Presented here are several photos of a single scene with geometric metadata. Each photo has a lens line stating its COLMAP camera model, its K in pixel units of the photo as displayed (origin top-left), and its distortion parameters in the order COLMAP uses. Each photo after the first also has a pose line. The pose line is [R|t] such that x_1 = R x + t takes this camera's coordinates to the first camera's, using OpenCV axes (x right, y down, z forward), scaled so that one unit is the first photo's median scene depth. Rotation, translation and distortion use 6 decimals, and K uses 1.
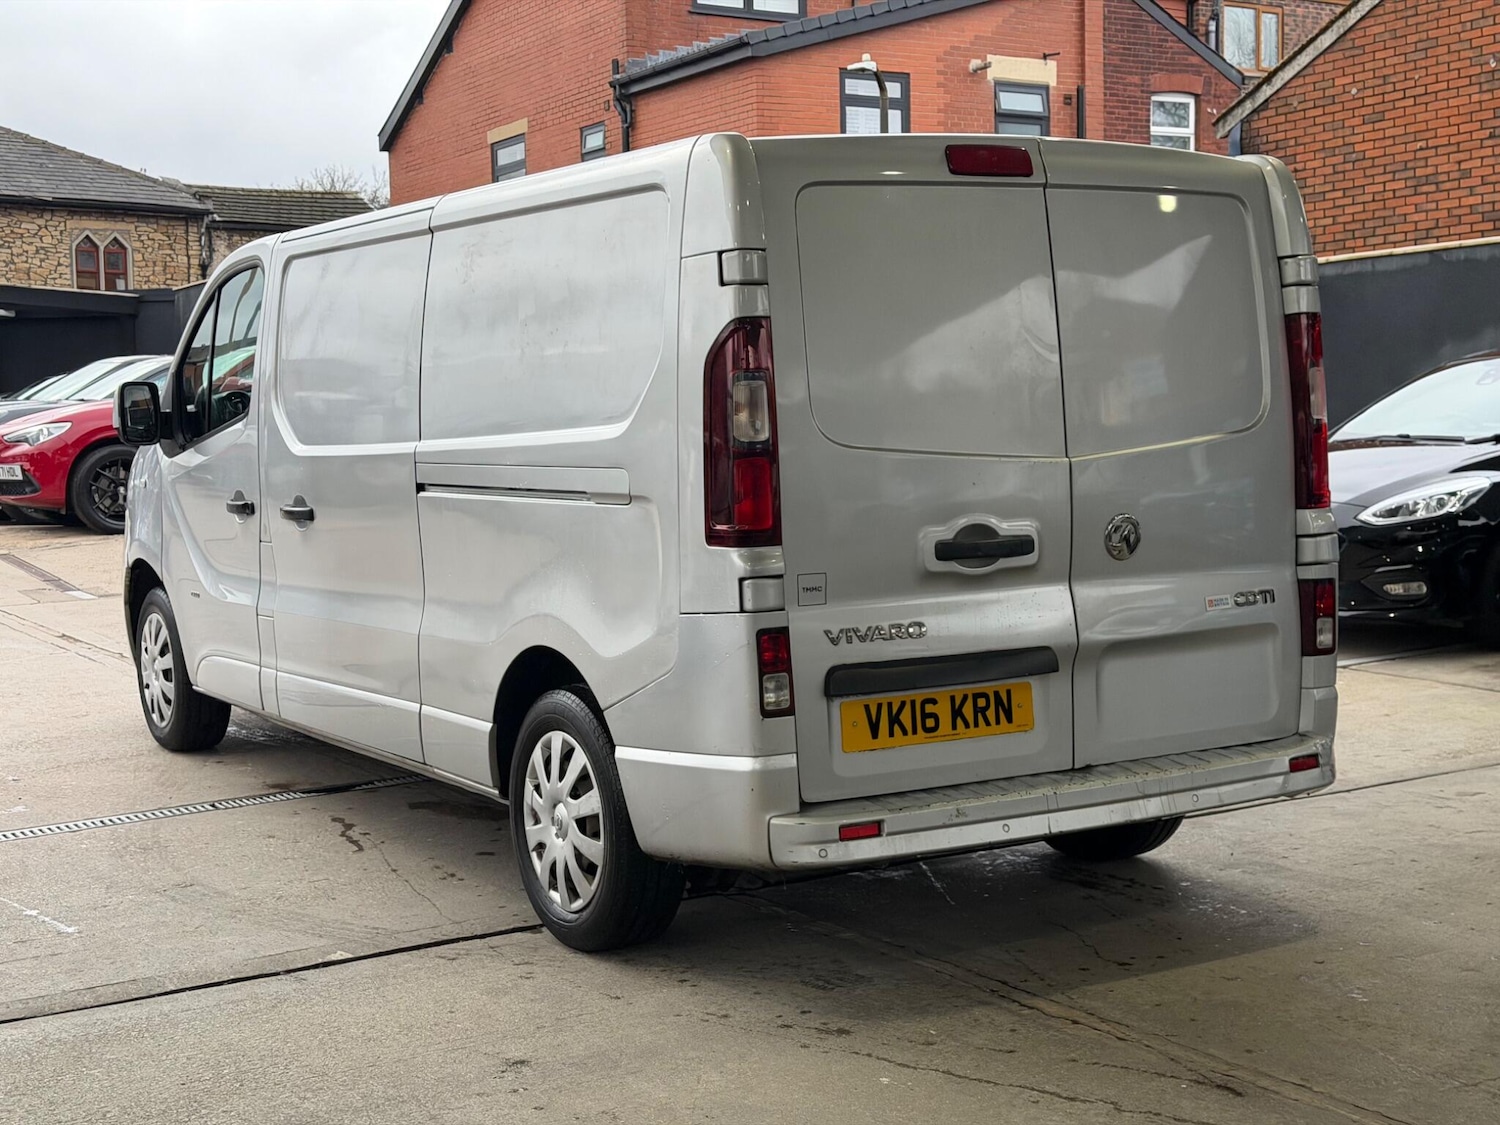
lens RADIAL K [[2071.8, 0, 733.3], [0, 2071.8, 565.6], [0, 0, 1]] dist [0.207746, -0.484999]
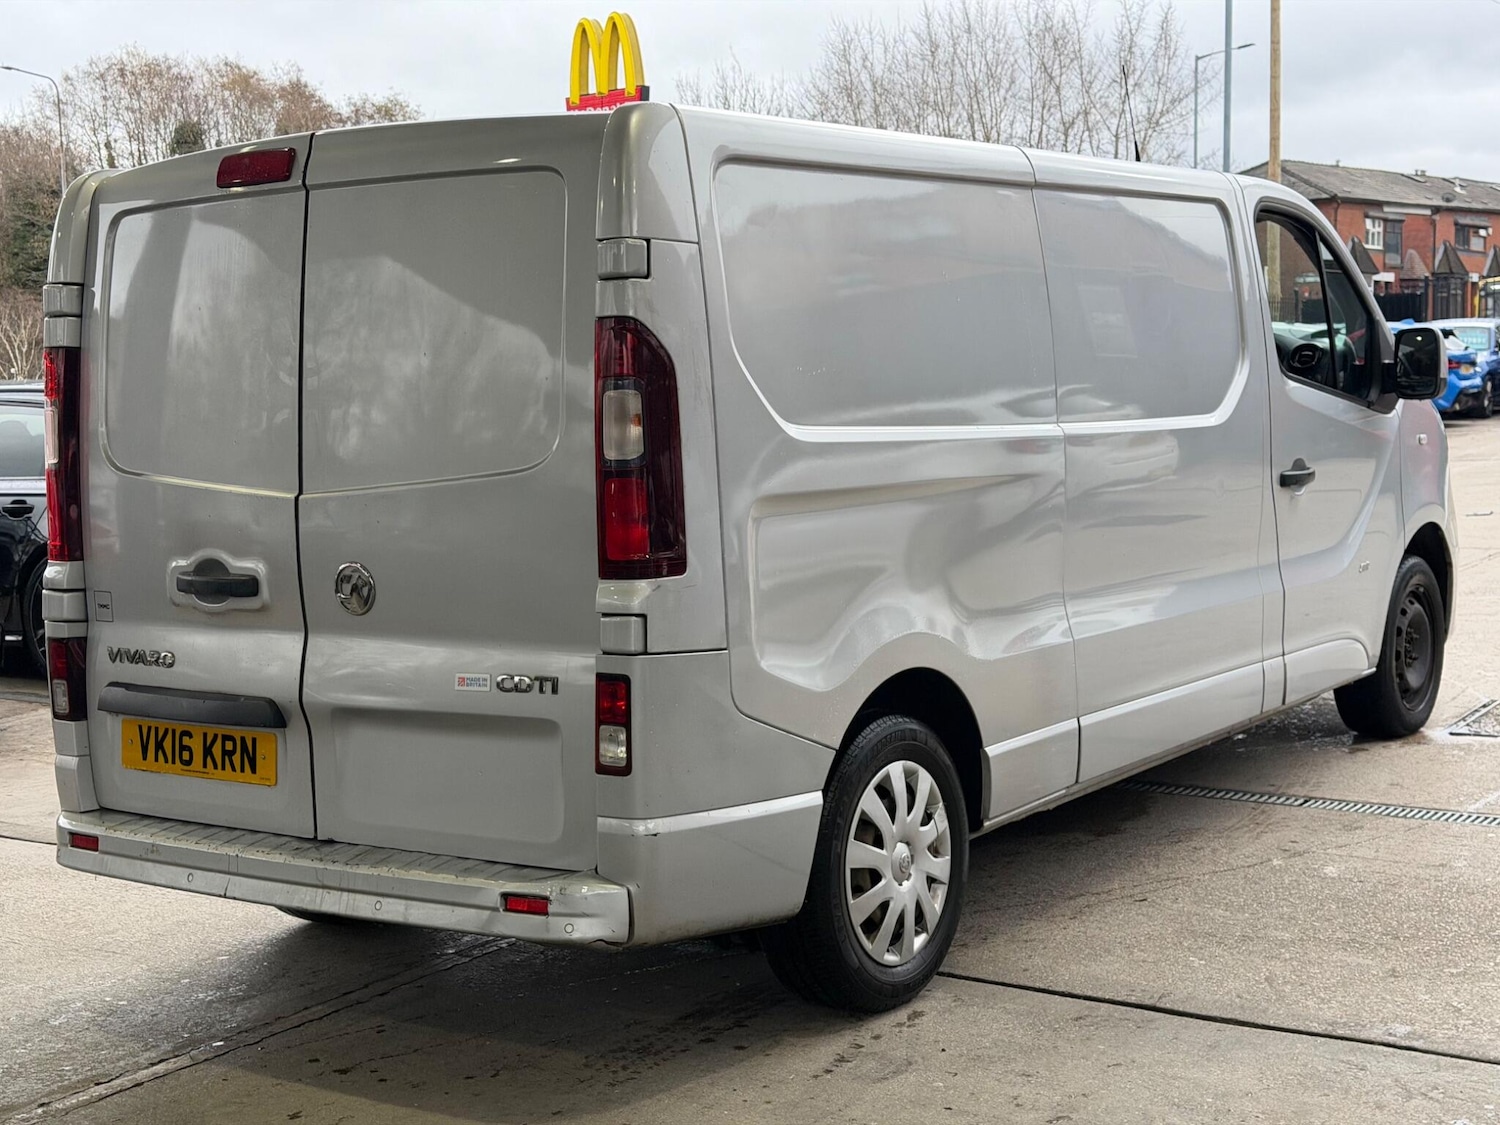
lens RADIAL K [[2091.8, 0, 739.6], [0, 2091.8, 587.0], [0, 0, 1]] dist [0.197633, -0.430016]
pose [[0.396758, 0.104358, -0.911972, 0.983298], [-0.044629, 0.994535, 0.094389, -0.097781], [0.916838, 0.003251, 0.399247, 0.749214]]
